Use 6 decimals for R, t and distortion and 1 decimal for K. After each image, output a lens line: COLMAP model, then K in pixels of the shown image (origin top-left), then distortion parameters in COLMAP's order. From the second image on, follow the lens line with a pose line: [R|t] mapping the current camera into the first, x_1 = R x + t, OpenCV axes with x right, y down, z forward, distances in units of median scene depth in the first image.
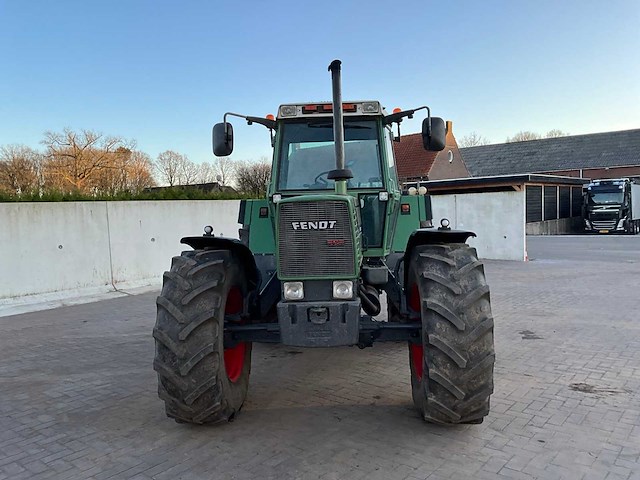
lens RADIAL K [[519.6, 0, 320.0], [0, 519.6, 240.0], [0, 0, 1]] dist [0.084809, -0.137678]
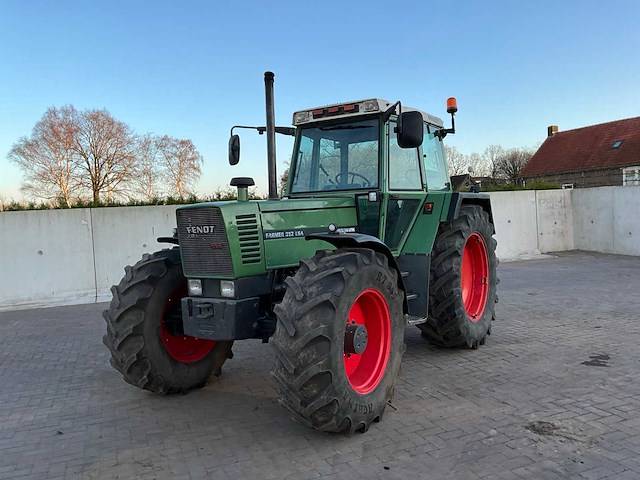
lens RADIAL K [[525.9, 0, 316.4], [0, 525.9, 233.5], [0, 0, 1]] dist [0.034472, -0.000080]
pose [[0.869167, 0.011051, -0.494396, 0.500293], [-0.010027, 0.999939, 0.004723, -0.018294], [0.494417, 0.000852, 0.869224, 0.092236]]
